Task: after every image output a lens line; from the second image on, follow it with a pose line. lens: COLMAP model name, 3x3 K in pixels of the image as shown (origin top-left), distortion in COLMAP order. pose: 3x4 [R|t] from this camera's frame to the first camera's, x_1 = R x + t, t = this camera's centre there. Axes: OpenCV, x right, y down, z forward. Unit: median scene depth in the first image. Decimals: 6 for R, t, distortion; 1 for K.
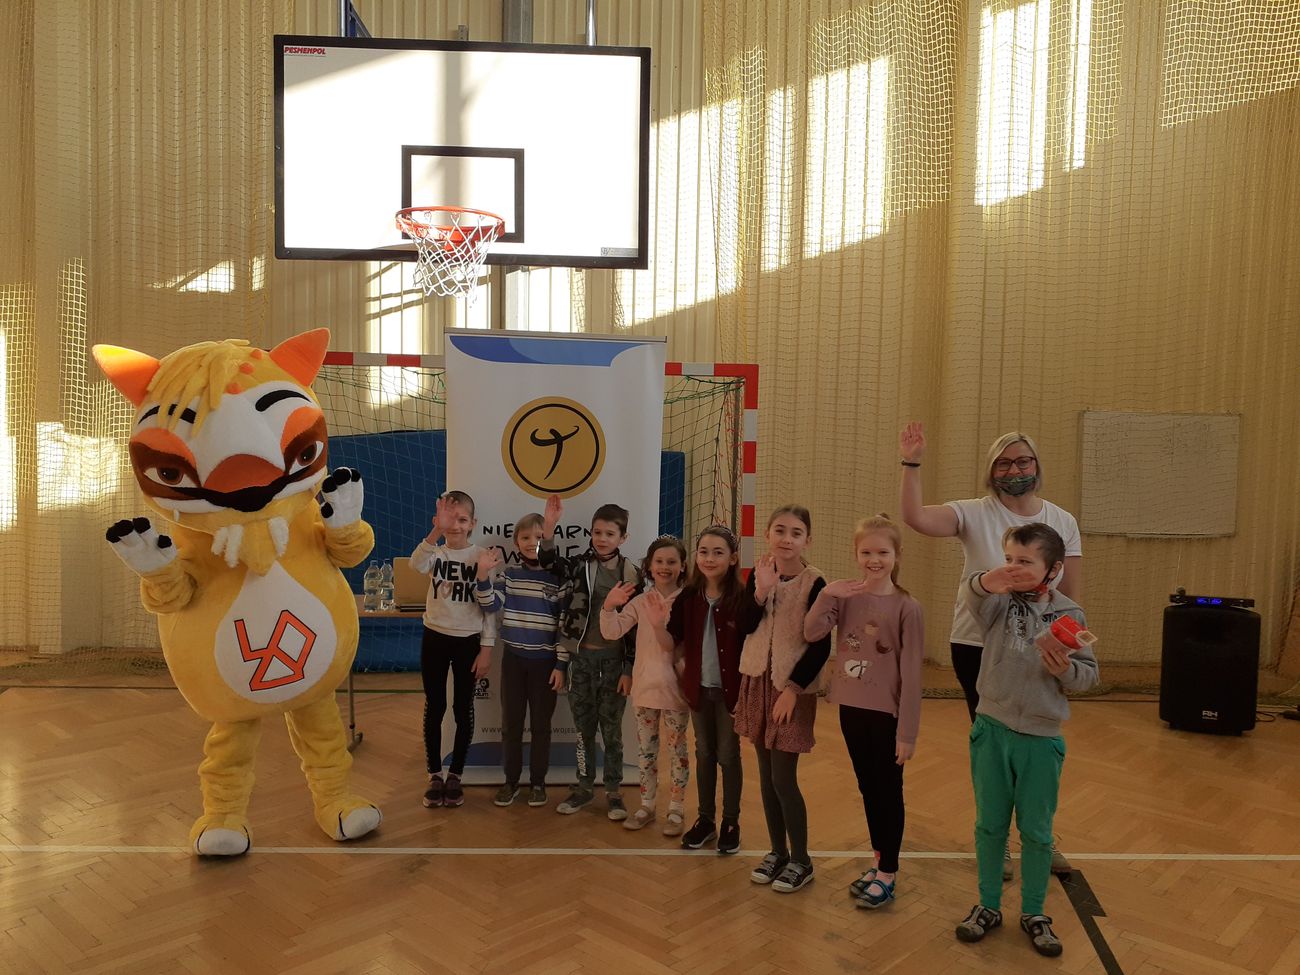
lens RADIAL K [[1028.8, 0, 669.6], [0, 1028.8, 490.9], [0, 0, 1]] dist [0.093618, -0.151163]
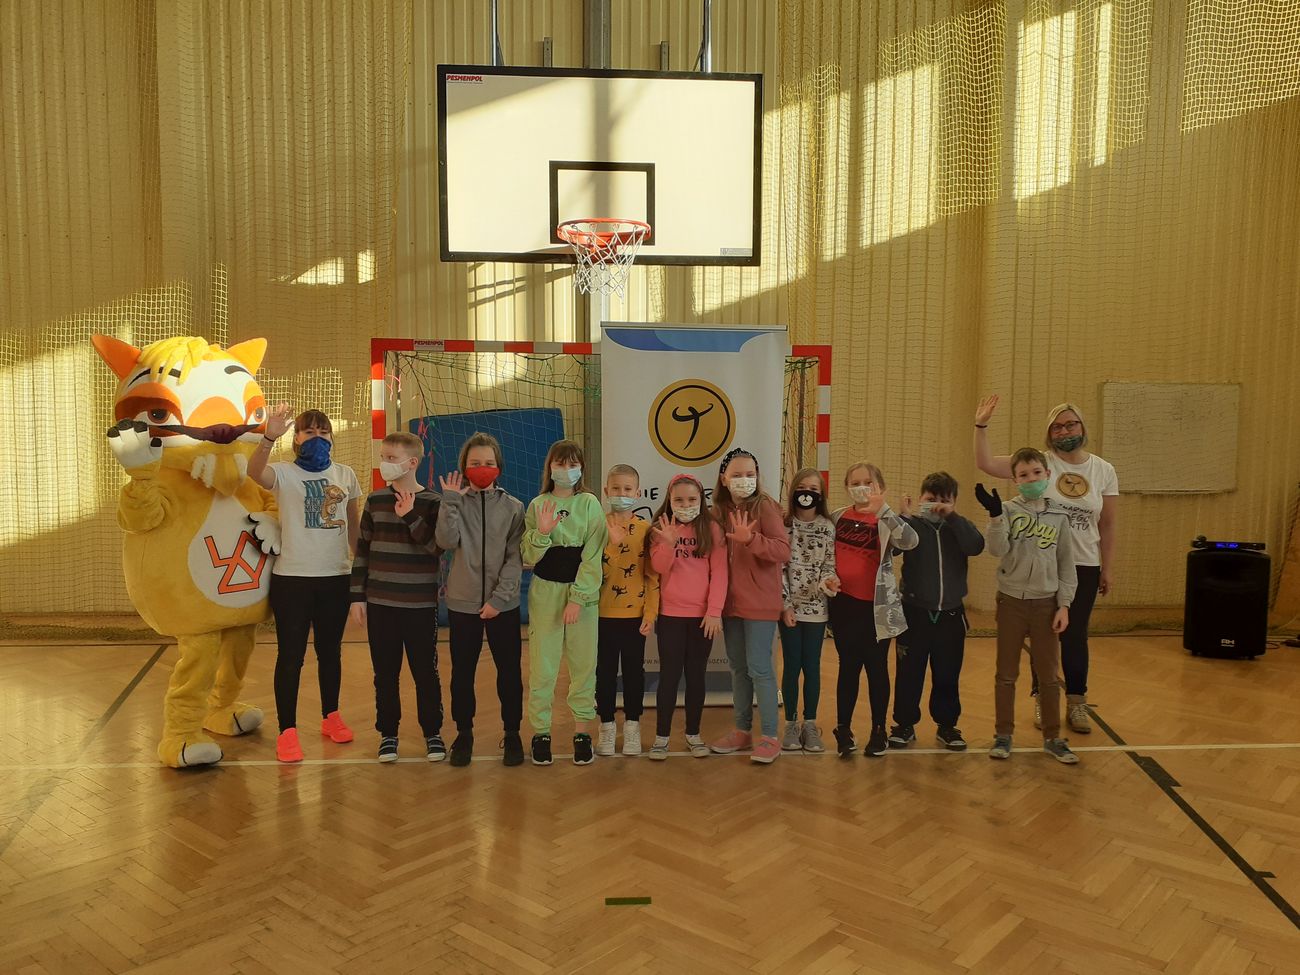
lens RADIAL K [[1028.8, 0, 669.6], [0, 1028.8, 490.9], [0, 0, 1]] dist [0.093618, -0.151163]
pose [[0.999132, -0.017451, 0.037816, -0.146229], [0.016494, 0.999539, 0.025488, 0.004847], [-0.038243, -0.024842, 0.998960, -0.136769]]
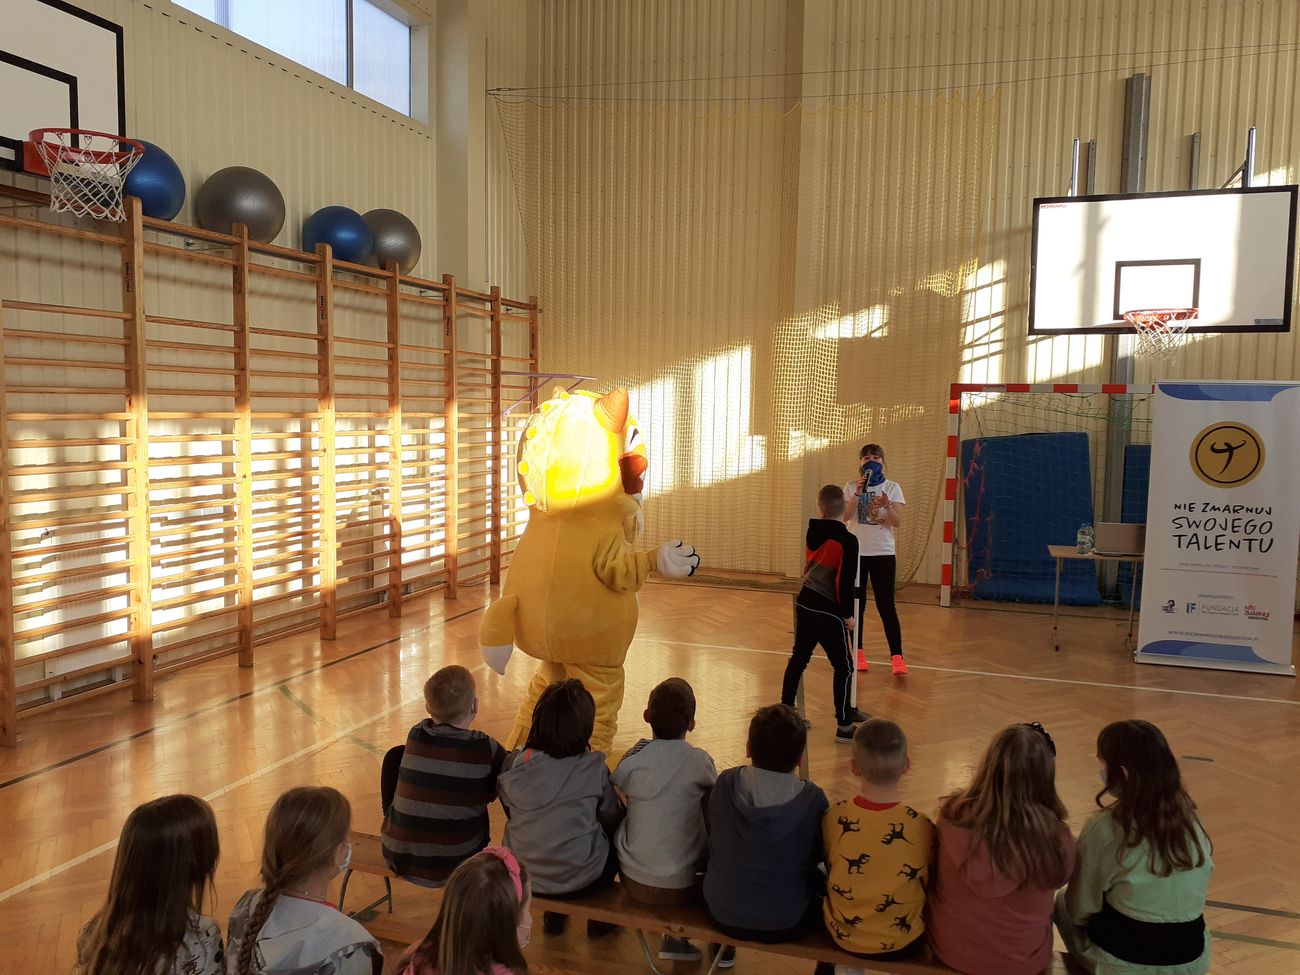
lens RADIAL K [[1051.4, 0, 650.0], [0, 1051.4, 487.5], [0, 0, 1]] dist [-0.000081, 0.001586]
pose [[0.929468, 0.022669, -0.368206, -0.266198], [-0.014550, 0.999586, 0.024812, -0.015043], [0.368616, -0.017705, 0.929413, -0.625919]]
